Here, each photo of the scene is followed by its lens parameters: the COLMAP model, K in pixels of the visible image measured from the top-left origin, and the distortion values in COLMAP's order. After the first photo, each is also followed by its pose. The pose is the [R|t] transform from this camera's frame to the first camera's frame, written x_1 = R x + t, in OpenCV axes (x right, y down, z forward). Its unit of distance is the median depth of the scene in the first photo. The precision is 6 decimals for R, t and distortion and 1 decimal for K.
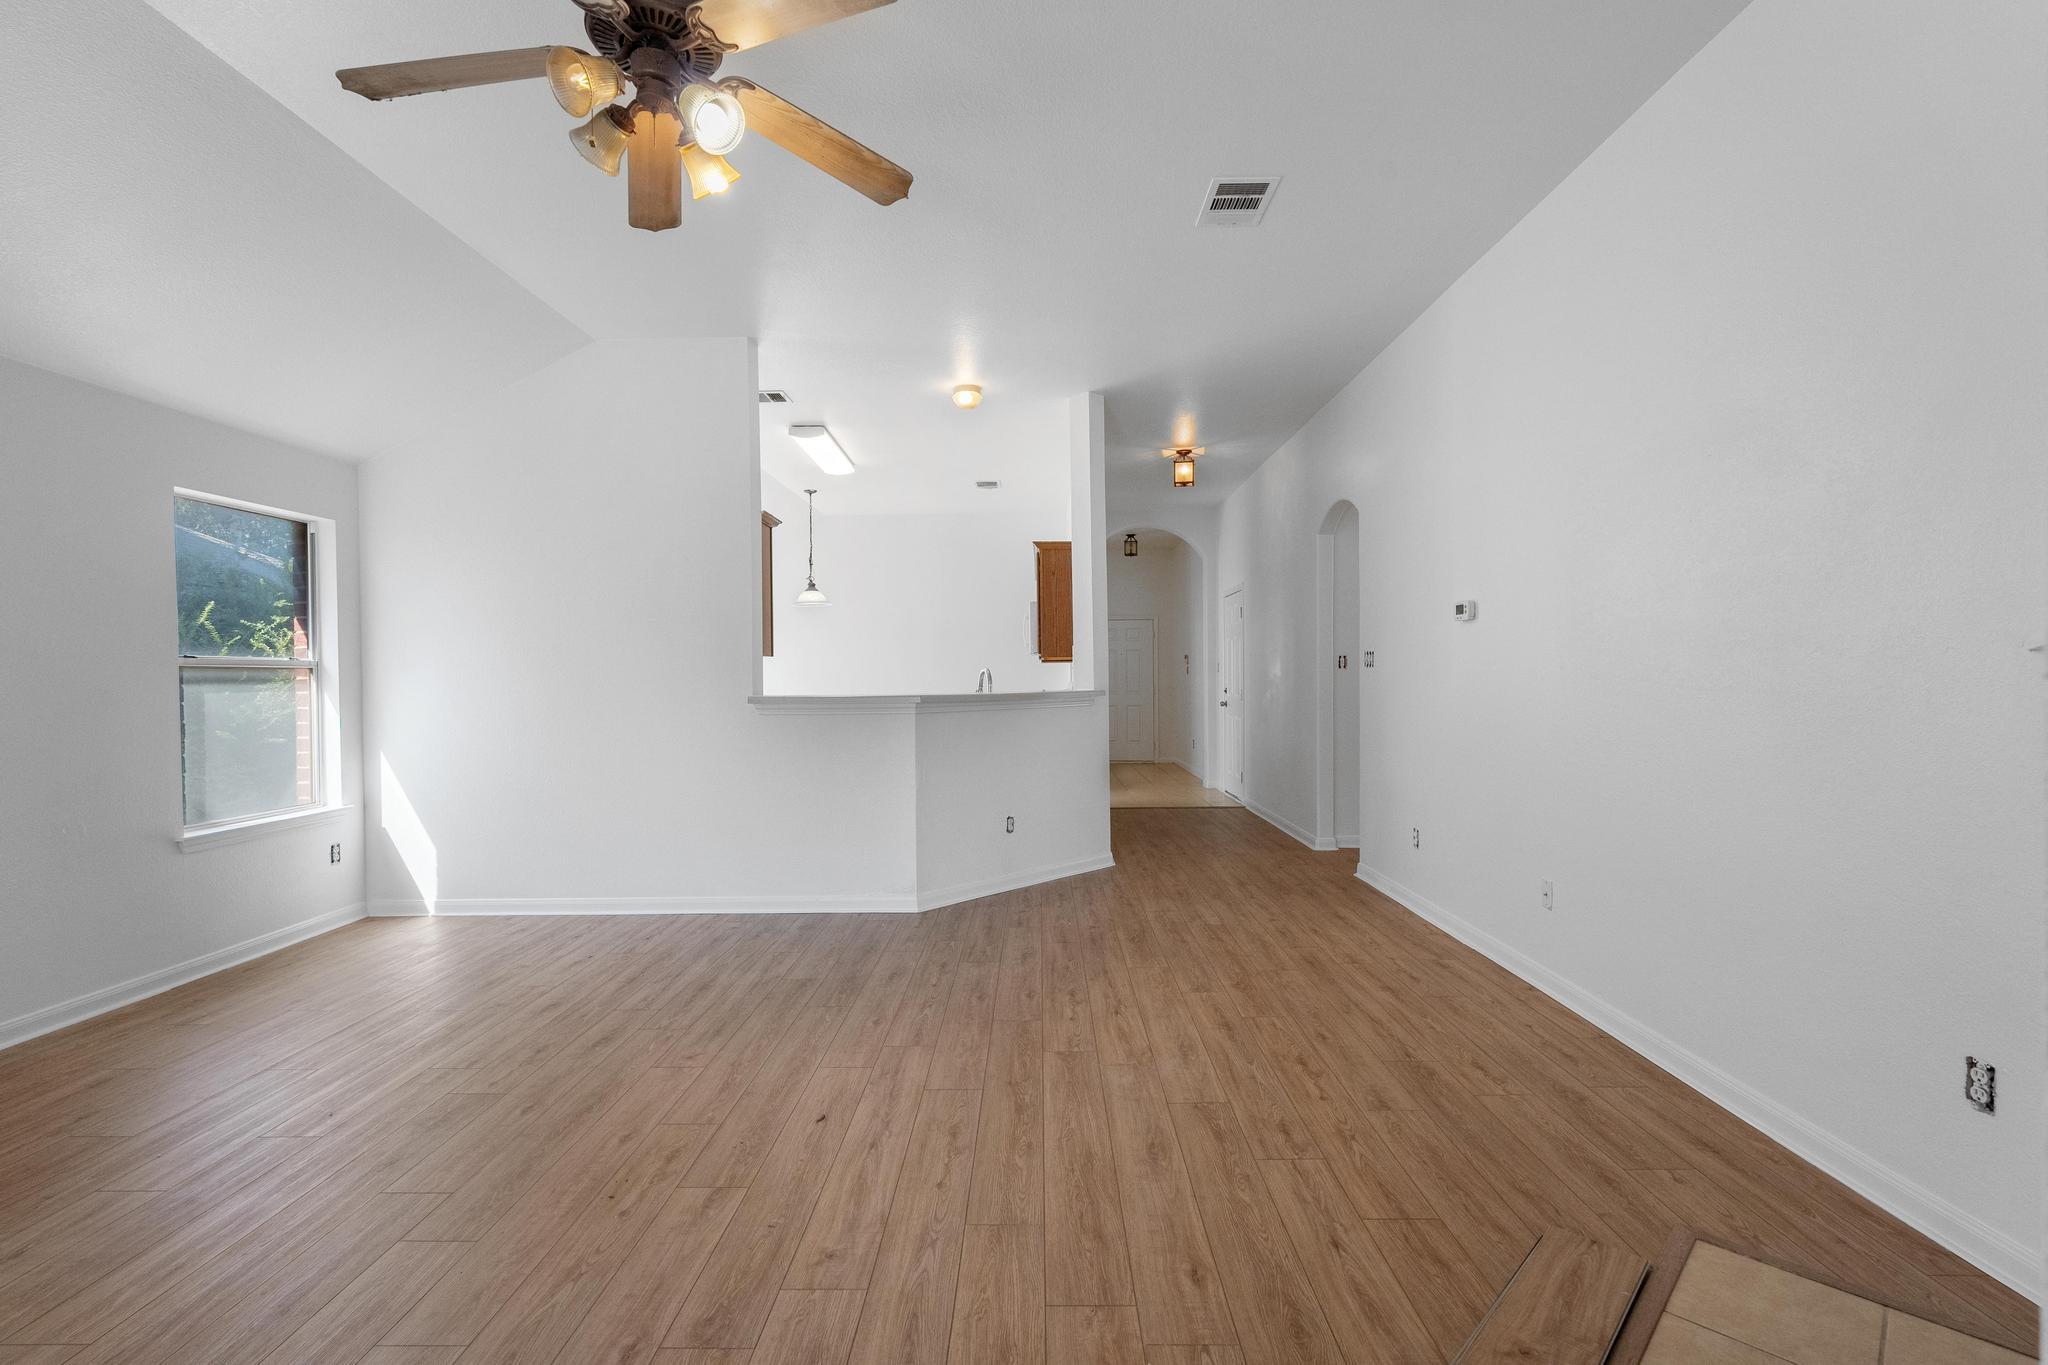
lens RADIAL K [[909.9, 0, 1021.5], [0, 909.9, 683.7], [0, 0, 1]] dist [-0.003142, -0.001053]
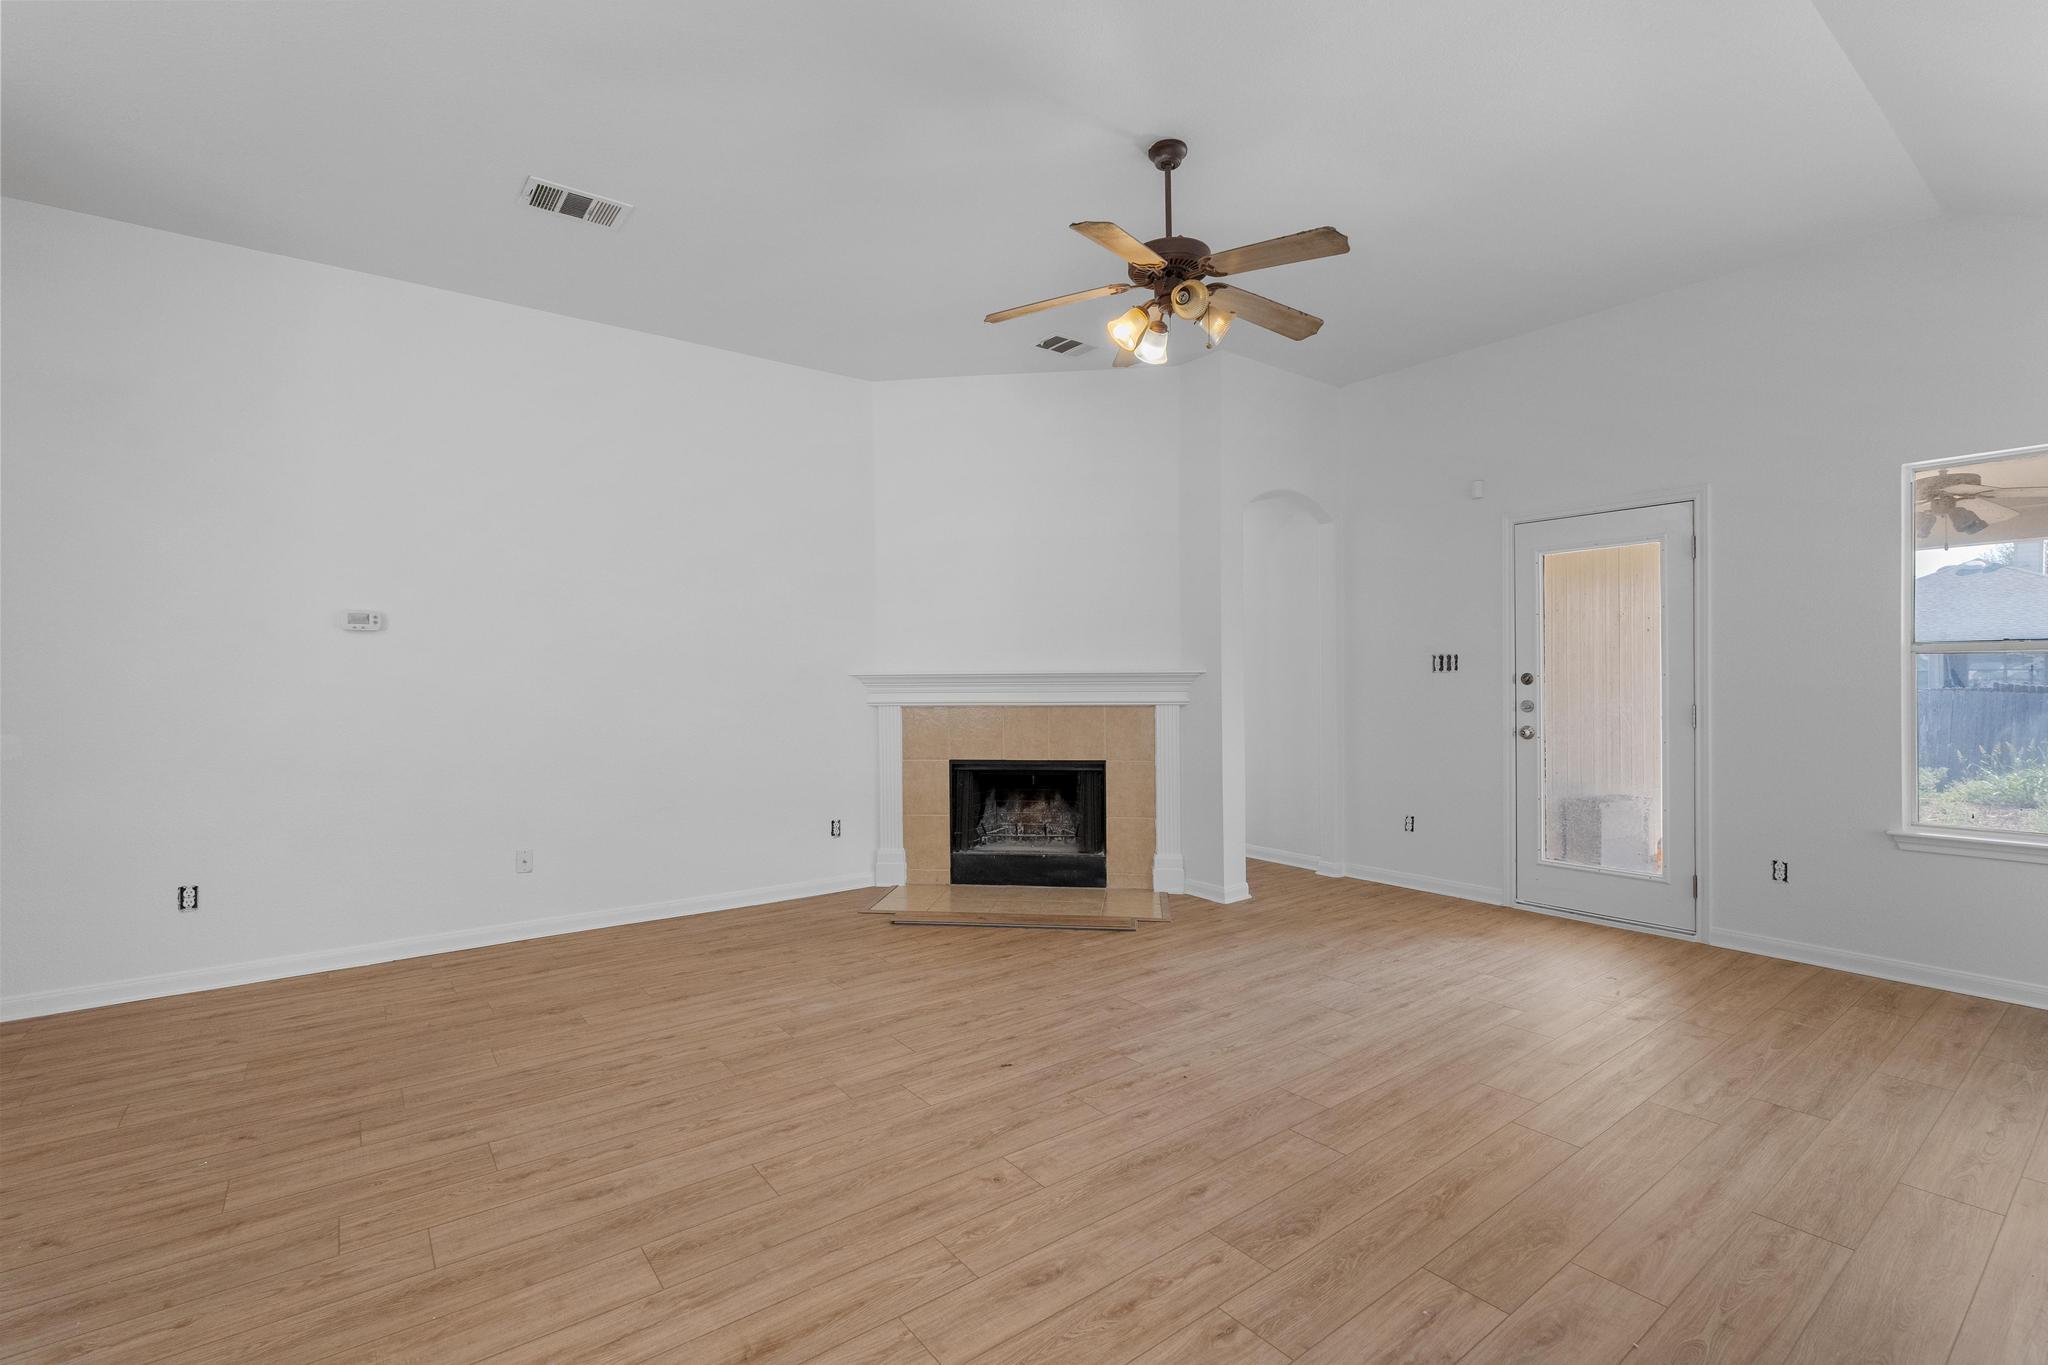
lens RADIAL K [[909.9, 0, 1021.5], [0, 909.9, 683.7], [0, 0, 1]] dist [-0.003142, -0.001053]
pose [[-0.613357, 0.011970, 0.789715, -0.798166], [0.020554, 0.999788, 0.000810, 0.000454], [-0.789538, 0.016729, -0.613473, 1.175931]]
